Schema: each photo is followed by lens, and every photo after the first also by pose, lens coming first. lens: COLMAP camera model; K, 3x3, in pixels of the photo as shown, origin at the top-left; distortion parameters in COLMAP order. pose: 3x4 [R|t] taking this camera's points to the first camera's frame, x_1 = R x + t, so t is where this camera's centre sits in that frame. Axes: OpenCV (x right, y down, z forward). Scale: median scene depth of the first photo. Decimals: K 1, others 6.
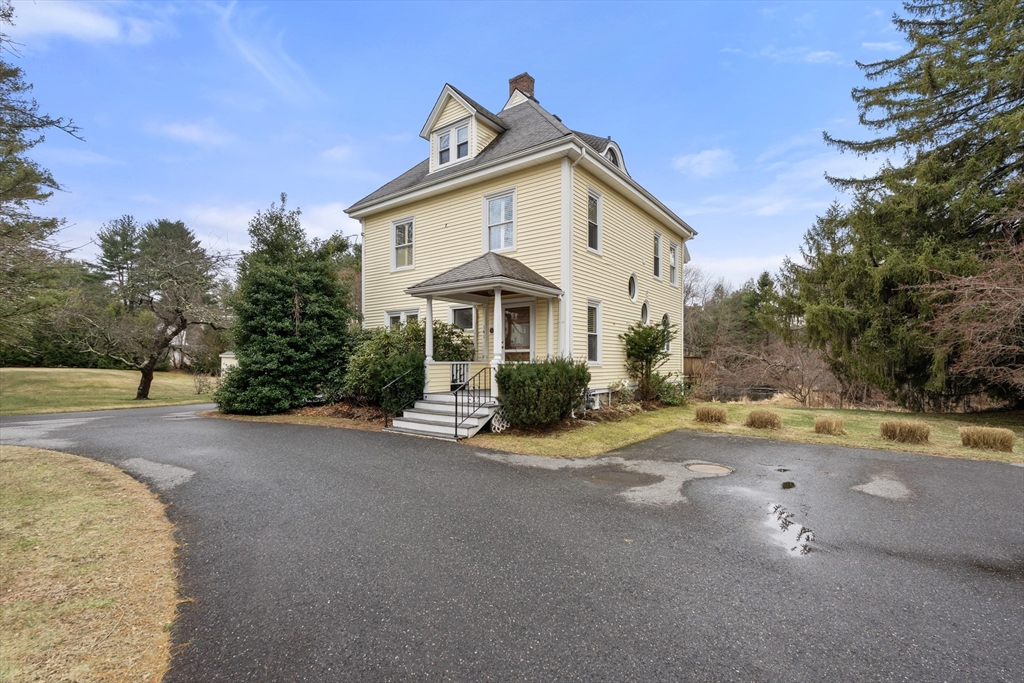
lens RADIAL K [[455.1, 0, 487.0], [0, 455.1, 370.1], [0, 0, 1]] dist [-0.004676, 0.000797]
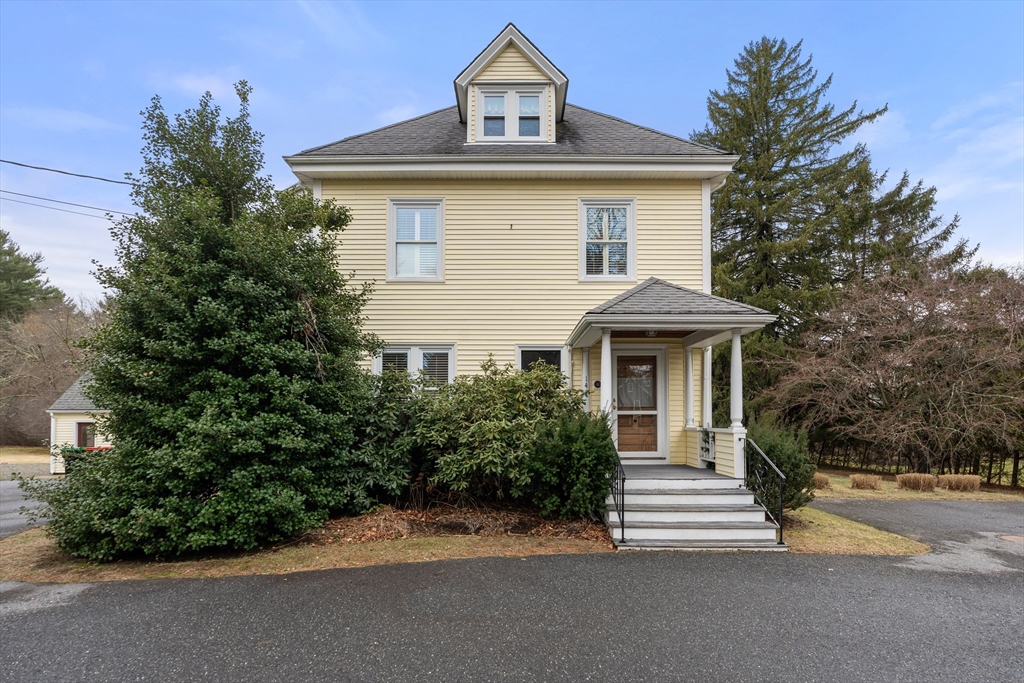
lens RADIAL K [[493.8, 0, 513.4], [0, 493.8, 410.6], [0, 0, 1]] dist [-0.001948, 0.000406]
pose [[0.795342, 0.009666, 0.606084, -0.538876], [0.010831, 0.999487, -0.030154, -0.020998], [-0.606065, 0.030548, 0.794829, 0.424313]]
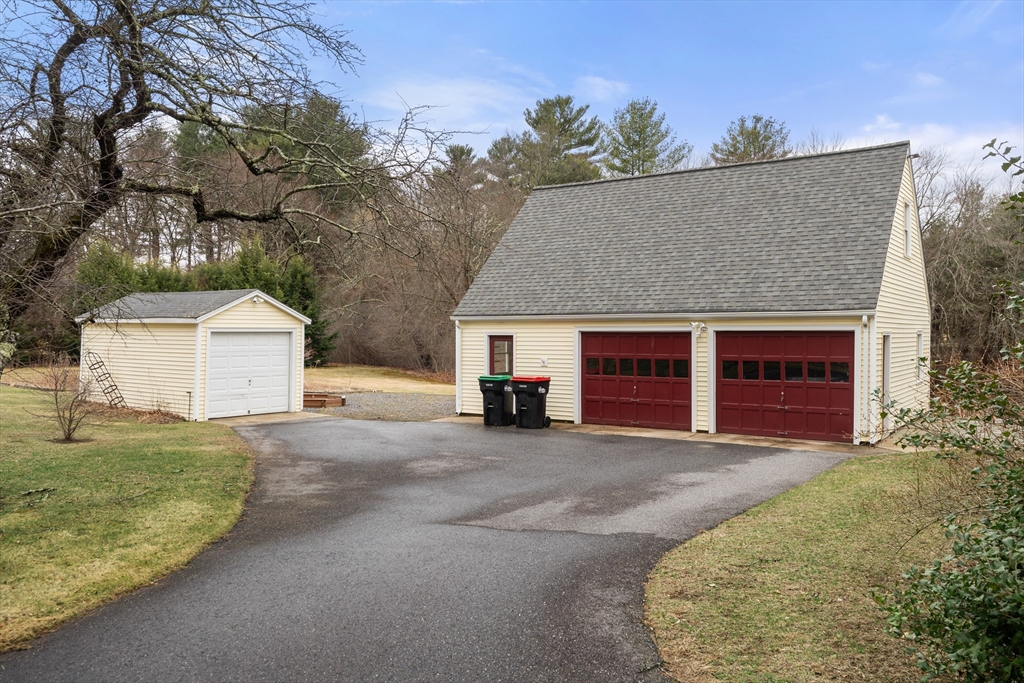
lens RADIAL K [[803.7, 0, 504.0], [0, 803.7, 341.2], [0, 0, 1]] dist [-0.005449, -0.000478]
pose [[0.997836, -0.000843, 0.065750, -0.761414], [0.001009, 0.999996, -0.002493, -0.029549], [-0.065748, 0.002554, 0.997833, 0.878972]]
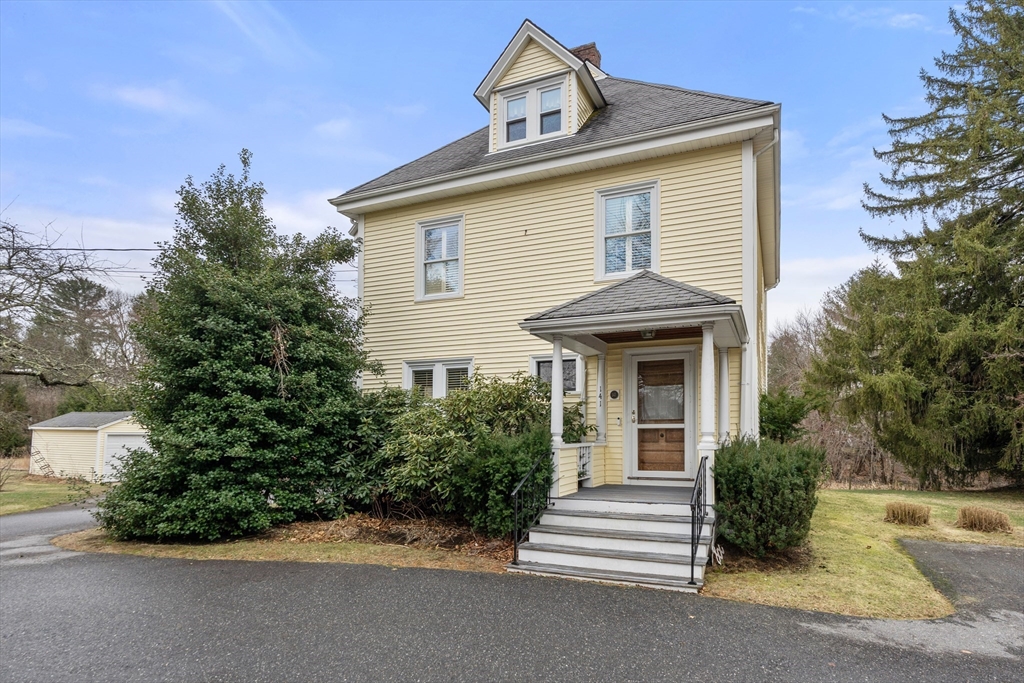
lens RADIAL K [[536.4, 0, 544.2], [0, 536.4, 425.9], [0, 0, 1]] dist [0.000963, -0.000885]
pose [[0.965378, 0.004725, 0.260813, -0.266833], [0.004107, 0.999437, -0.033309, -0.015737], [-0.260823, 0.033227, 0.964815, 0.264352]]
